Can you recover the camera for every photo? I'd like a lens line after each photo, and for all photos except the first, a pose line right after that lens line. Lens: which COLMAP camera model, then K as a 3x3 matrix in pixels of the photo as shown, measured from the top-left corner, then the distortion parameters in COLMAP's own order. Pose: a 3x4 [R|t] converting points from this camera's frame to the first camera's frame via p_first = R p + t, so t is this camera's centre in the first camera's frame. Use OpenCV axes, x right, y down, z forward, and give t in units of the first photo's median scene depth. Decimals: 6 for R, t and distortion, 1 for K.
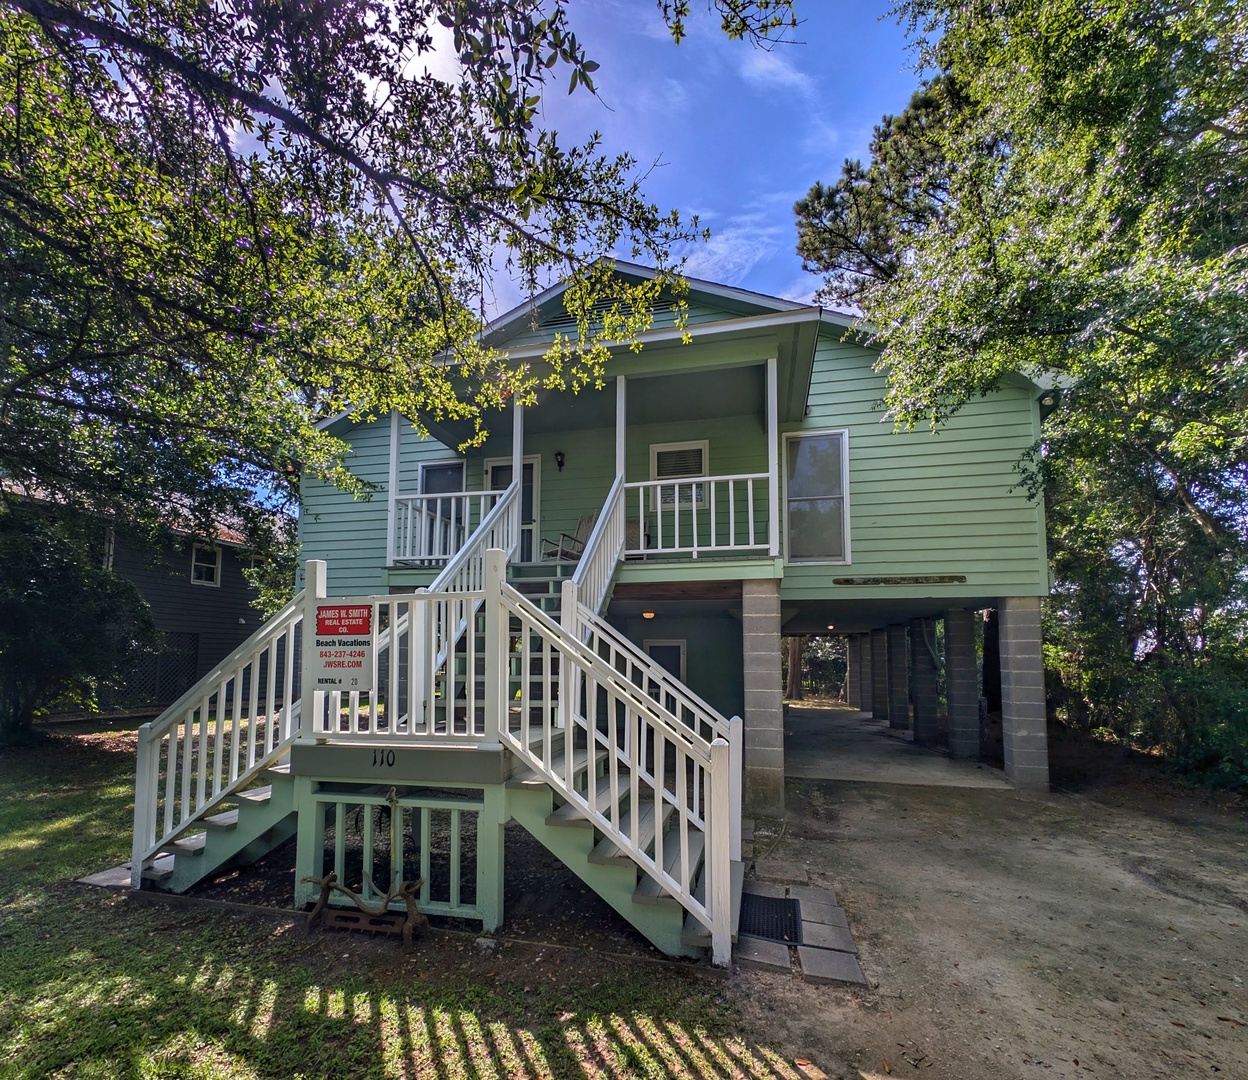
lens RADIAL K [[608.7, 0, 605.1], [0, 608.7, 607.2], [0, 0, 1]] dist [0.007184, -0.001283]
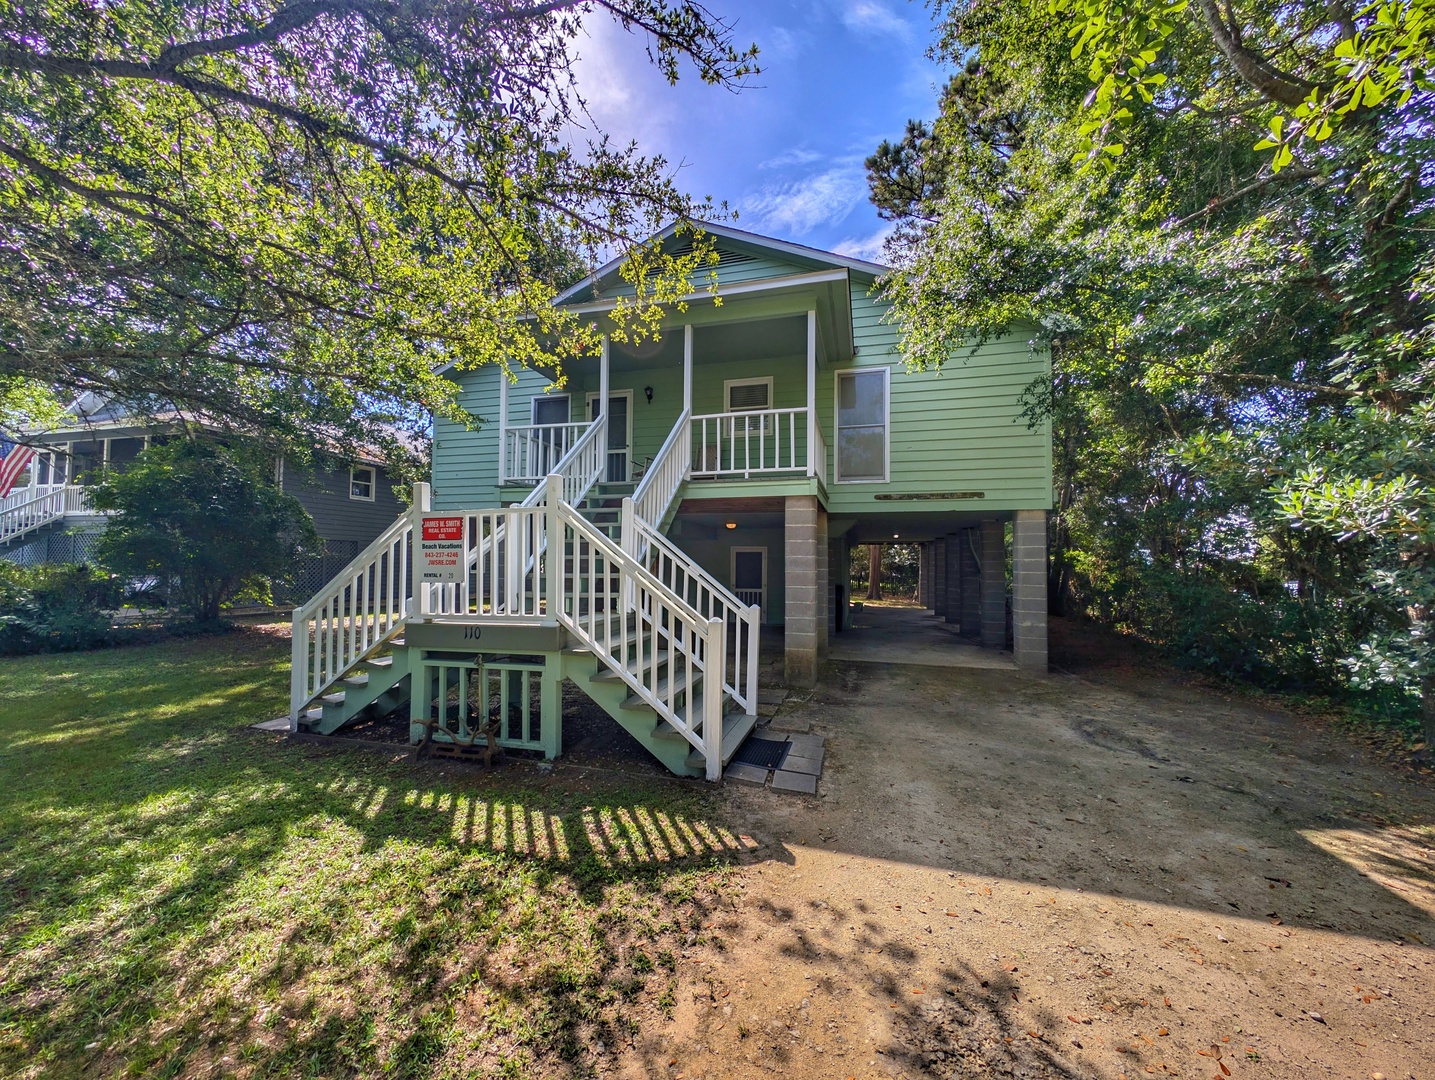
lens RADIAL K [[543.4, 0, 710.5], [0, 543.4, 542.5], [0, 0, 1]] dist [0.014314, -0.005373]
pose [[0.999746, 0.000329, -0.022549, 0.135120], [0.000653, 0.999052, 0.043536, 0.000064], [0.022542, -0.043540, 0.998797, -0.122646]]
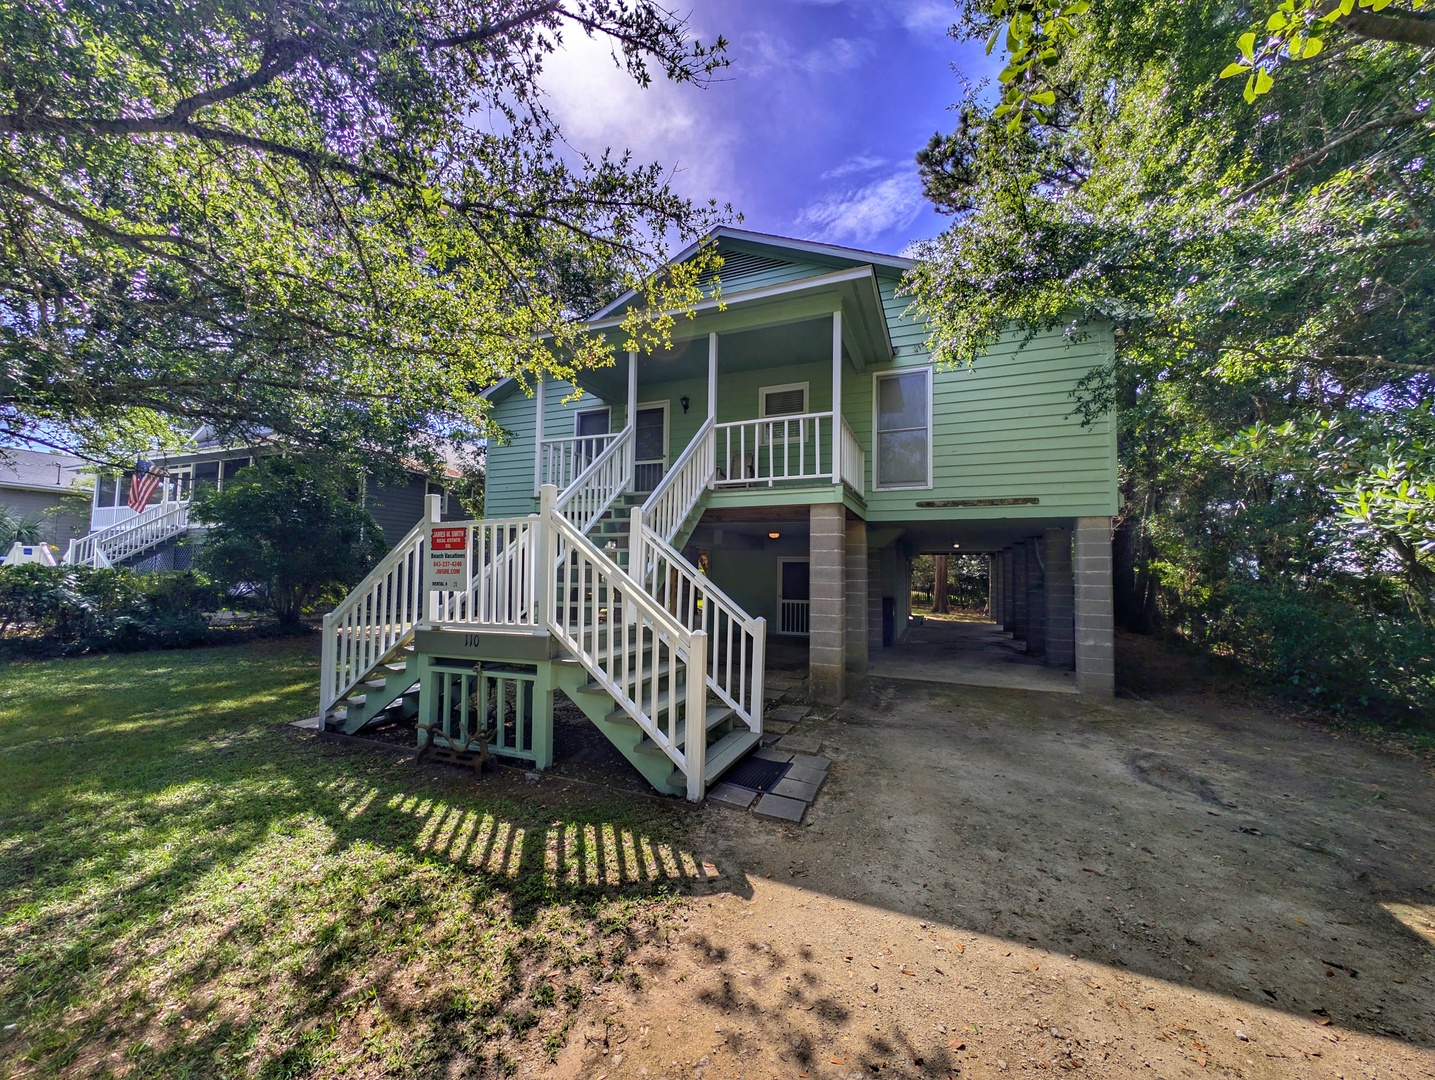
lens RADIAL K [[544.5, 0, 709.1], [0, 544.5, 543.4], [0, 0, 1]] dist [0.009373, -0.002625]
pose [[0.989000, -0.001391, -0.147908, 0.251454], [0.005310, 0.999645, 0.026102, 0.002316], [0.147819, -0.026600, 0.988657, -0.085221]]
